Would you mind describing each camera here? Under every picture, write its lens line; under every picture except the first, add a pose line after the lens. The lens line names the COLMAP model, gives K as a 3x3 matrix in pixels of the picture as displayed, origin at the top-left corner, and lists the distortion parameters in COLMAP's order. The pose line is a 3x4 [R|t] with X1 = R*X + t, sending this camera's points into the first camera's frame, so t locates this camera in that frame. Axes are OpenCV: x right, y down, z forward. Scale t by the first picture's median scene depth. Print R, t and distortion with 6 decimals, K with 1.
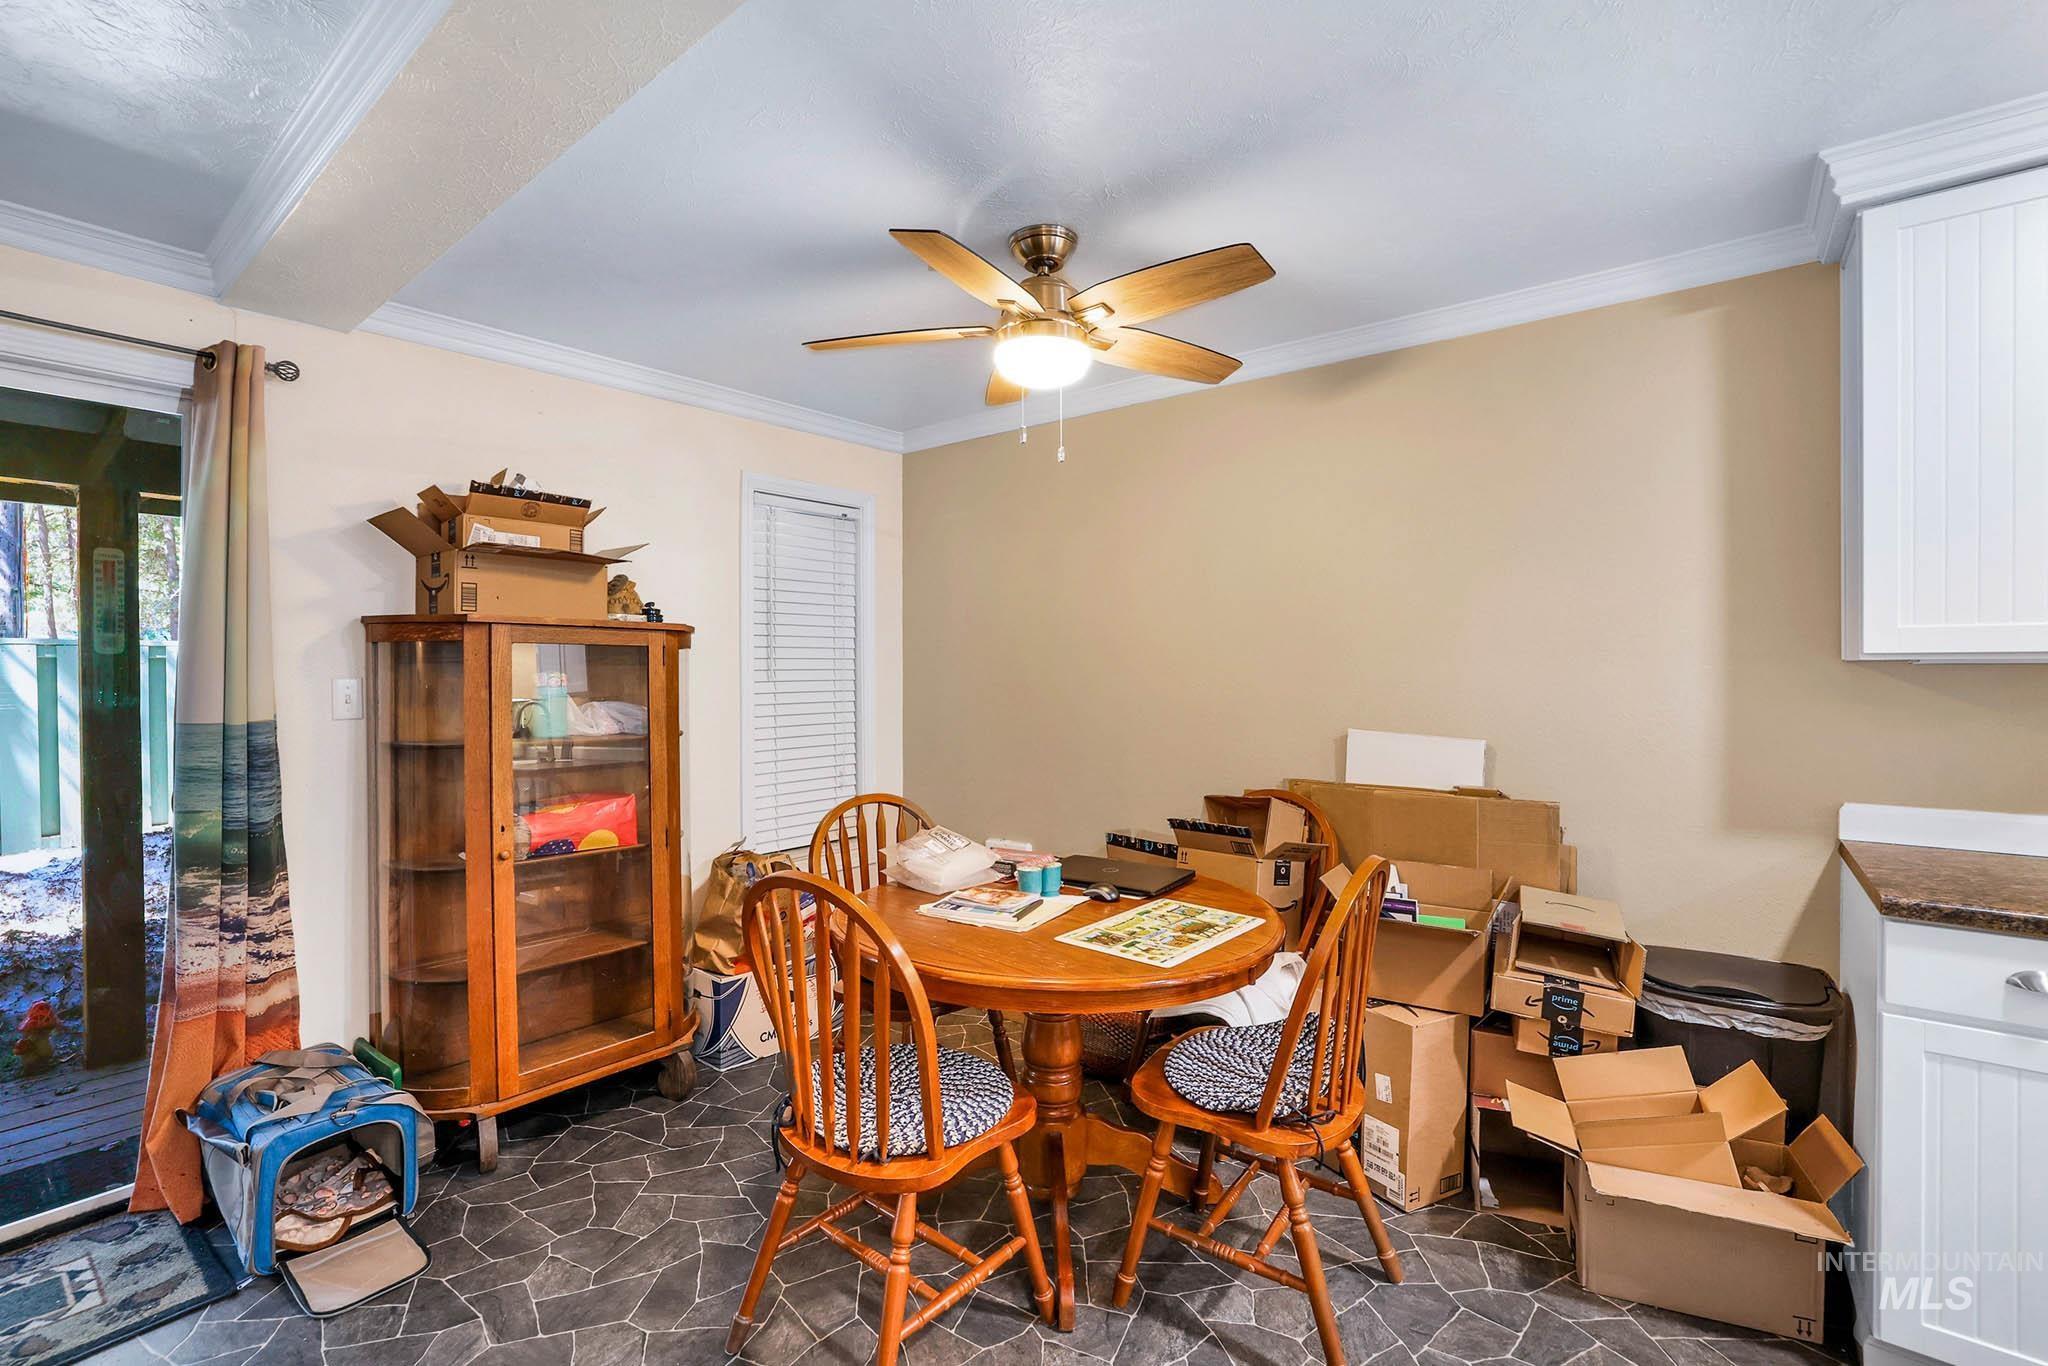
lens RADIAL K [[897.7, 0, 1048.5], [0, 897.7, 684.7], [0, 0, 1]] dist [-0.039465, 0.012968]
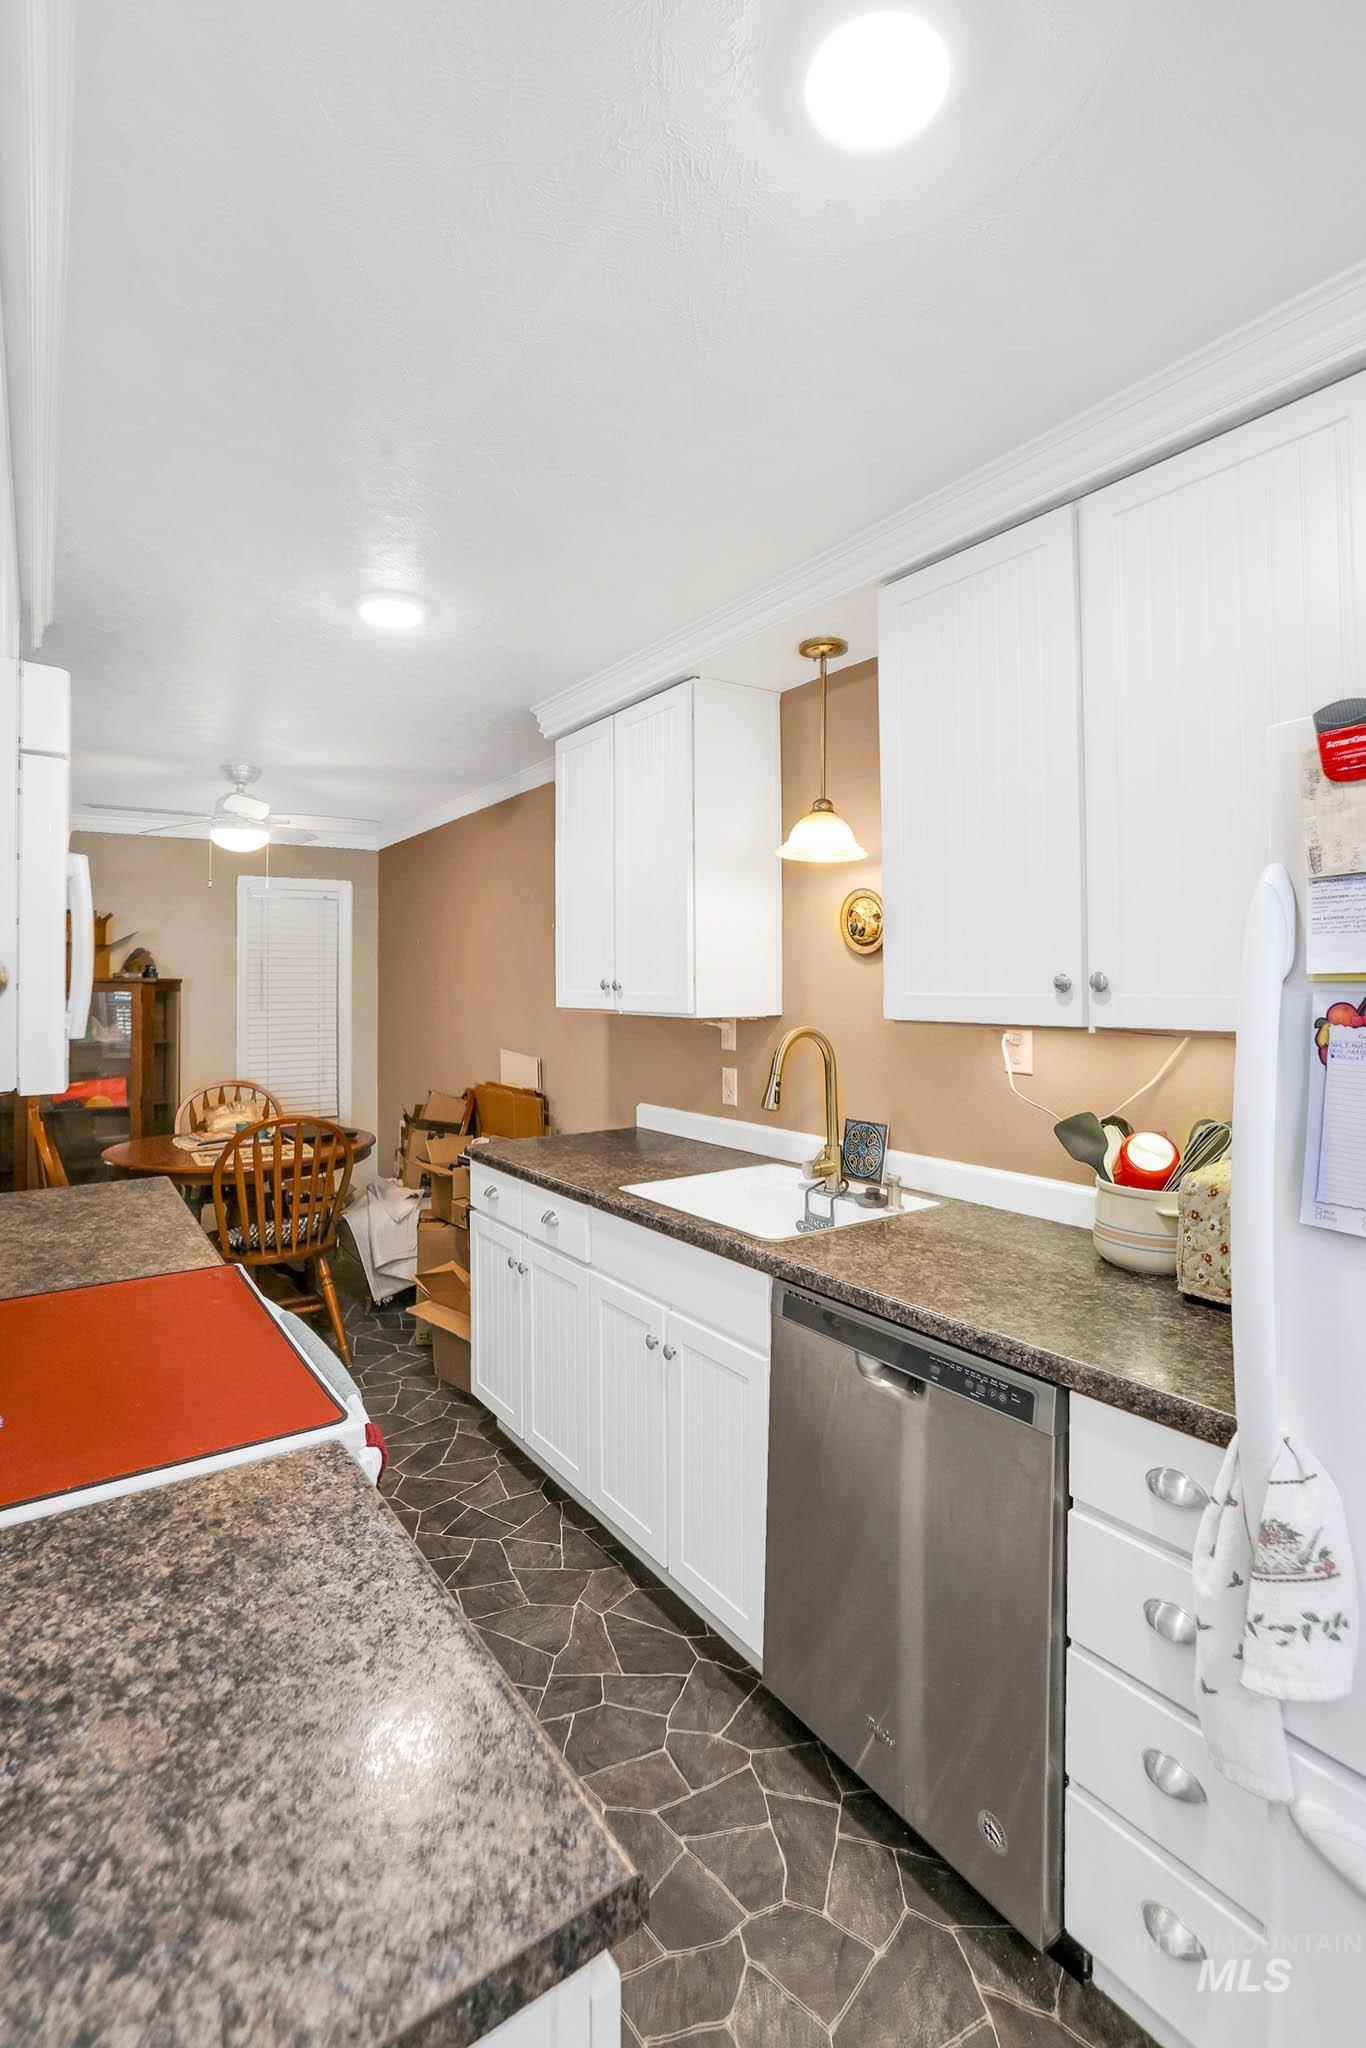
lens RADIAL K [[925.0, 0, 674.8], [0, 925.0, 998.8], [0, 0, 1]] dist [-0.021323, 0.003019]
pose [[0.963216, 0.007050, -0.268636, 1.263399], [-0.008929, 0.999943, -0.005773, -0.034842], [0.268580, 0.007960, 0.963224, -0.515813]]
